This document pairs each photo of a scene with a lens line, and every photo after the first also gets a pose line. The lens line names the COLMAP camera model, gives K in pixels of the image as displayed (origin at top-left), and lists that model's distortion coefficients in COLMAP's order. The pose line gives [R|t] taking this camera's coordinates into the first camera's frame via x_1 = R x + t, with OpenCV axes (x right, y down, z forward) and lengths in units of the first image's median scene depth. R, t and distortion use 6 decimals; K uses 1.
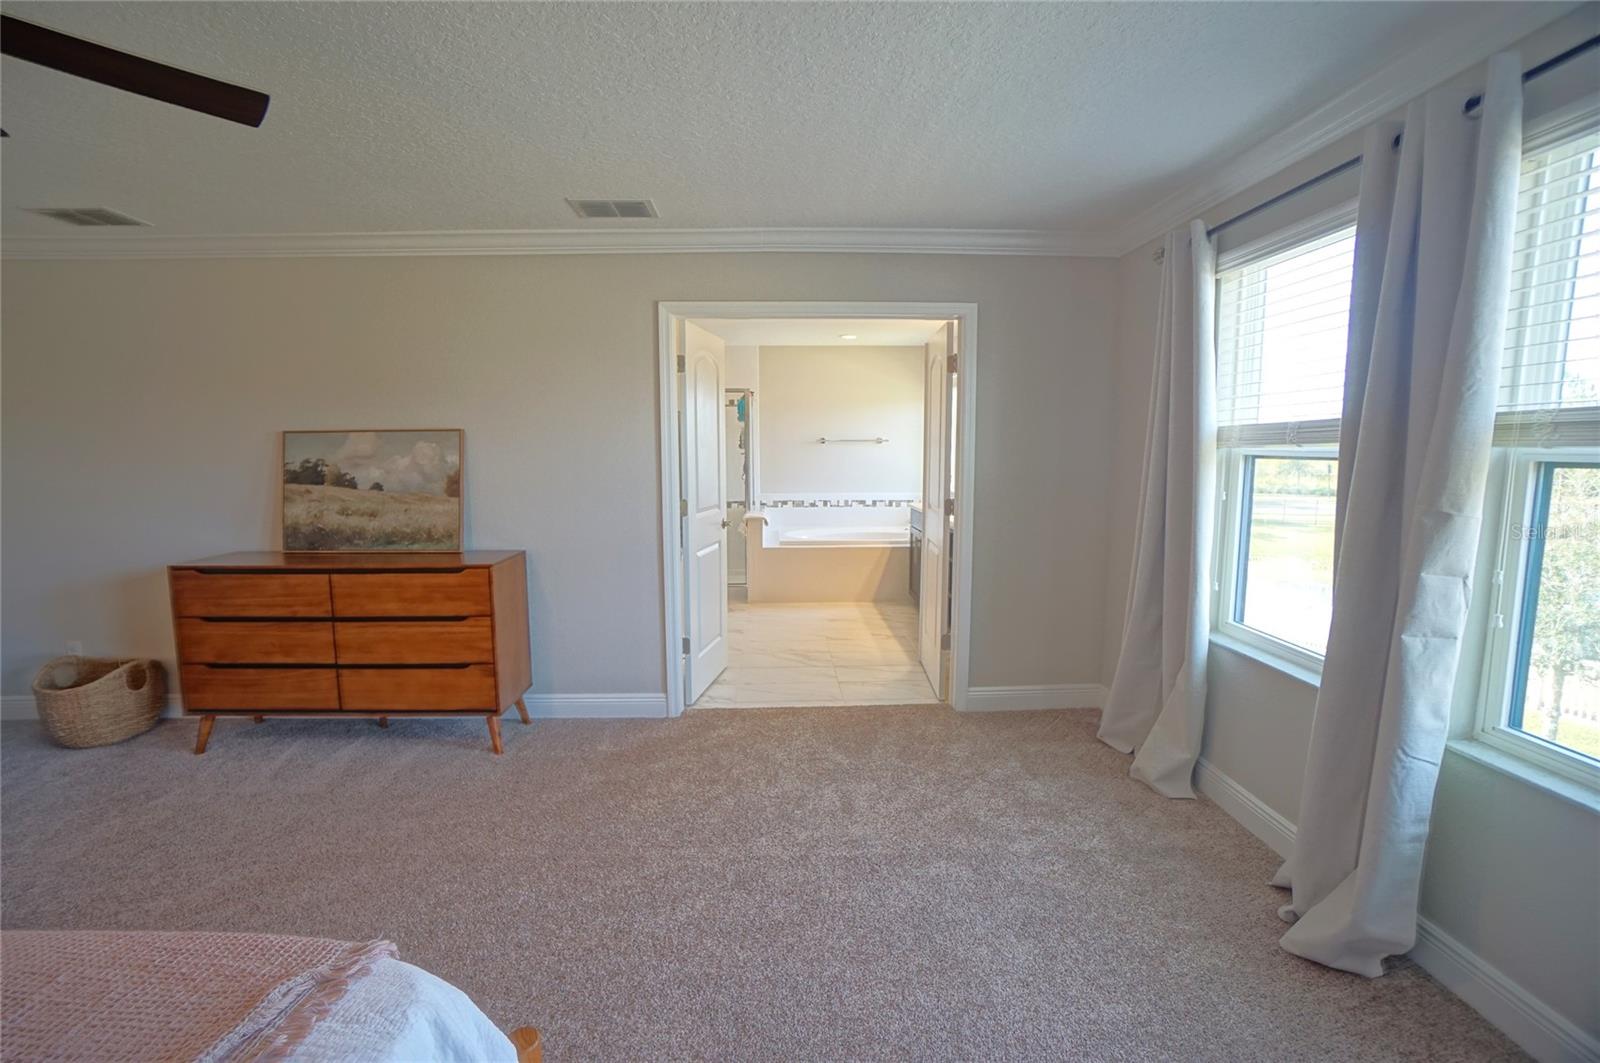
lens RADIAL K [[689.9, 0, 800.0], [0, 689.9, 531.5], [0, 0, 1]] dist [-0.085308, 0.035685]
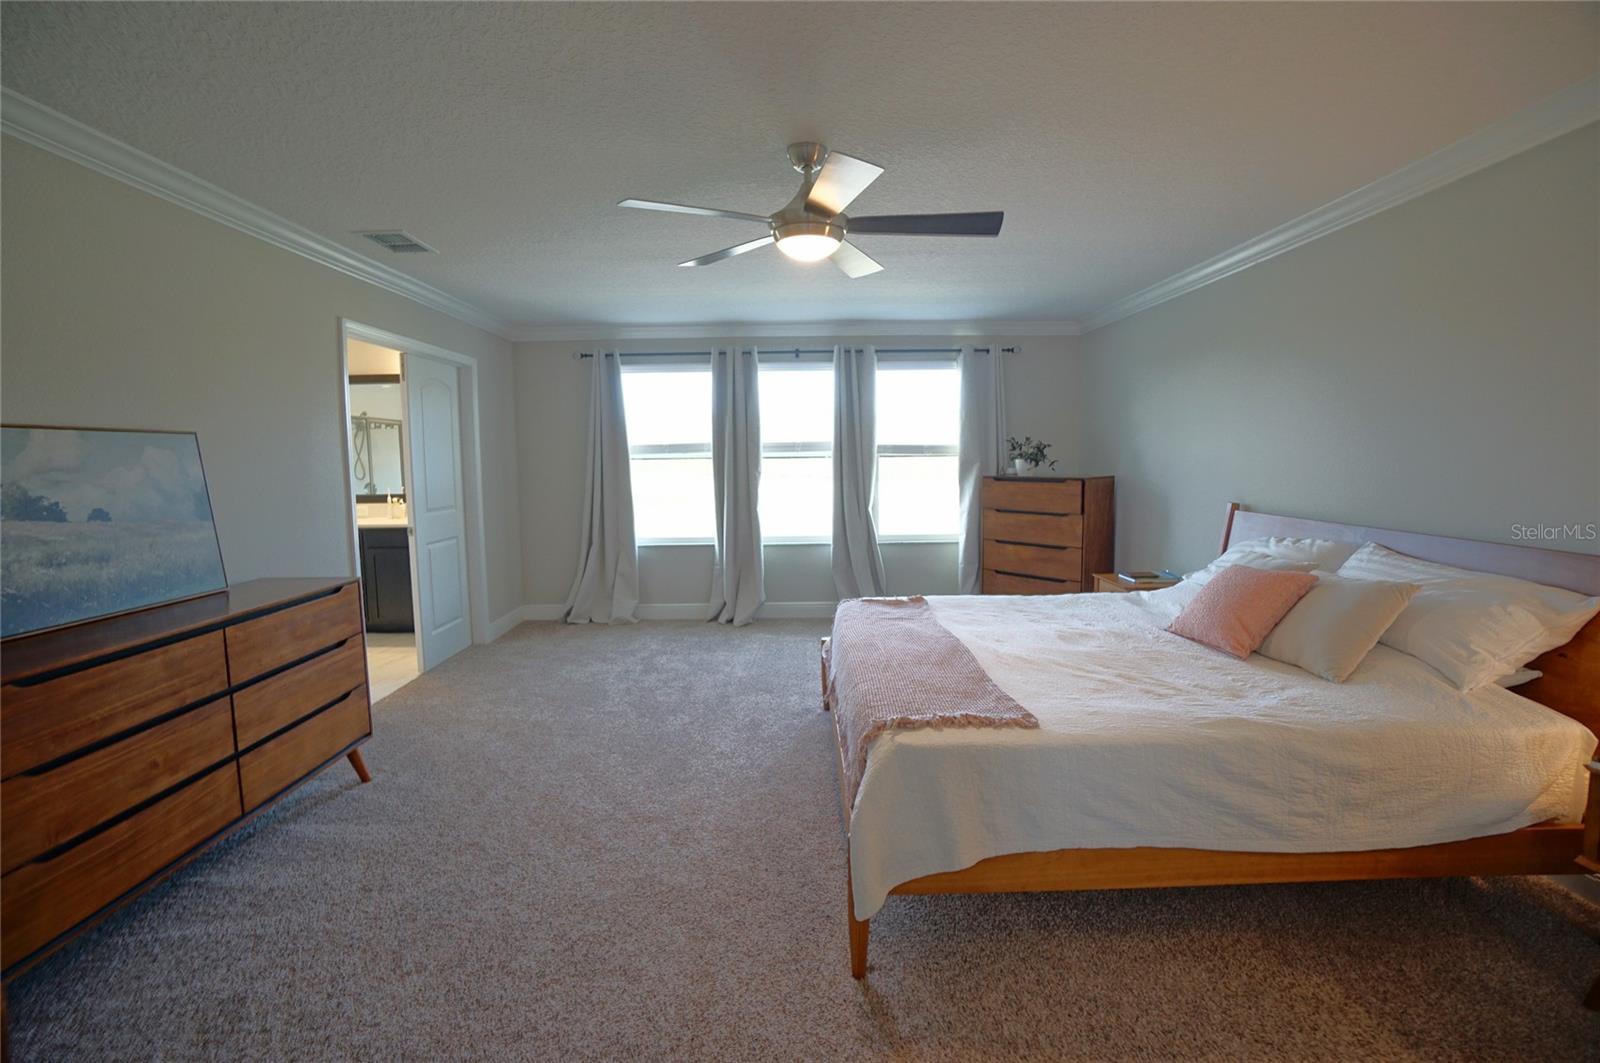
lens RADIAL K [[689.9, 0, 800.0], [0, 689.9, 531.5], [0, 0, 1]] dist [-0.085308, 0.035685]
pose [[0.040761, -0.110477, 0.993042, -1.249731], [0.122160, 0.986963, 0.104787, -0.035329], [-0.991673, 0.117039, 0.053725, 0.300852]]
